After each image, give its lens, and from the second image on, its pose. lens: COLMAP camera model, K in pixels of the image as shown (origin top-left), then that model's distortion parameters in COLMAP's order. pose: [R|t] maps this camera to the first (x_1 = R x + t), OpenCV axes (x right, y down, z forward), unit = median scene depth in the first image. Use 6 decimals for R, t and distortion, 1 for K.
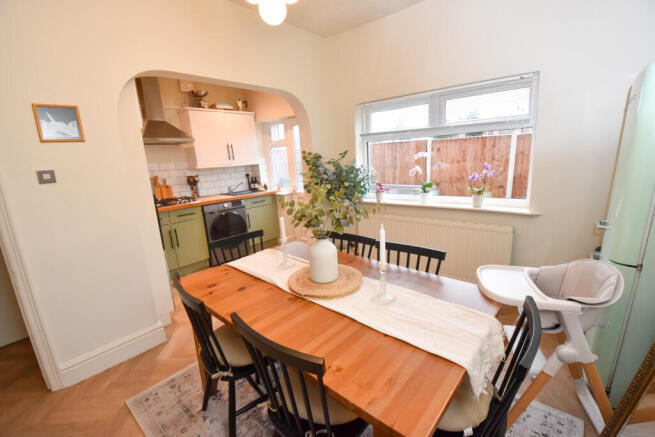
lens RADIAL K [[302.5, 0, 328.7], [0, 302.5, 230.9], [0, 0, 1]] dist [0.000566, -0.000132]
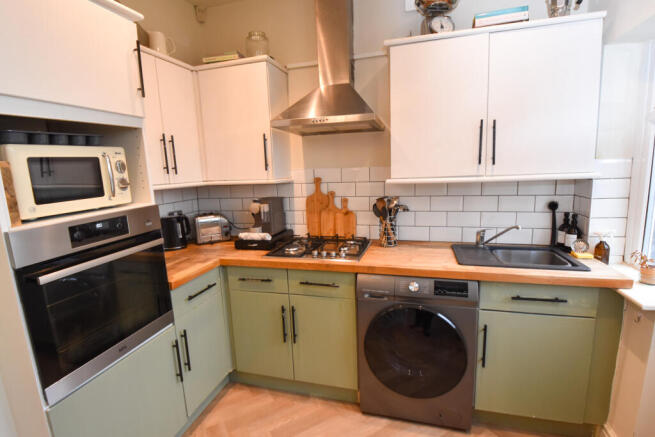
lens RADIAL K [[323.6, 0, 329.2], [0, 323.6, 218.8], [0, 0, 1]] dist [0.000358, -0.000002]
pose [[0.427331, 0.178547, -0.886289, -0.046866], [-0.206412, 0.973682, 0.096630, -0.181702], [0.880217, 0.141647, 0.452939, 0.713659]]
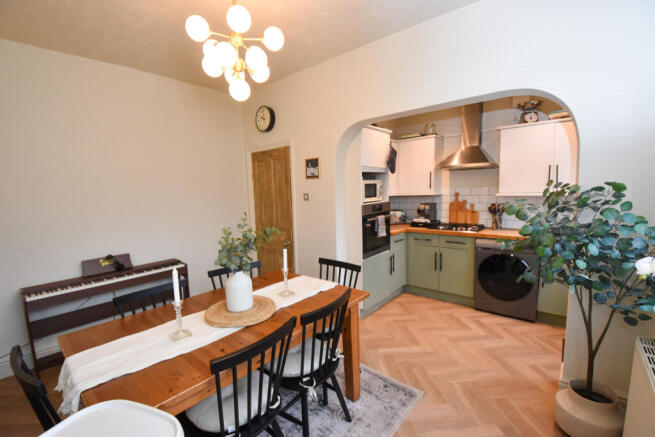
lens RADIAL K [[297.9, 0, 316.2], [0, 297.9, 219.9], [0, 0, 1]] dist [0.000110, -0.000155]
pose [[-0.009570, 0.153175, -0.988153, 0.415520], [-0.218032, 0.964102, 0.151558, -0.154478], [0.975895, 0.216899, 0.024170, 0.486556]]
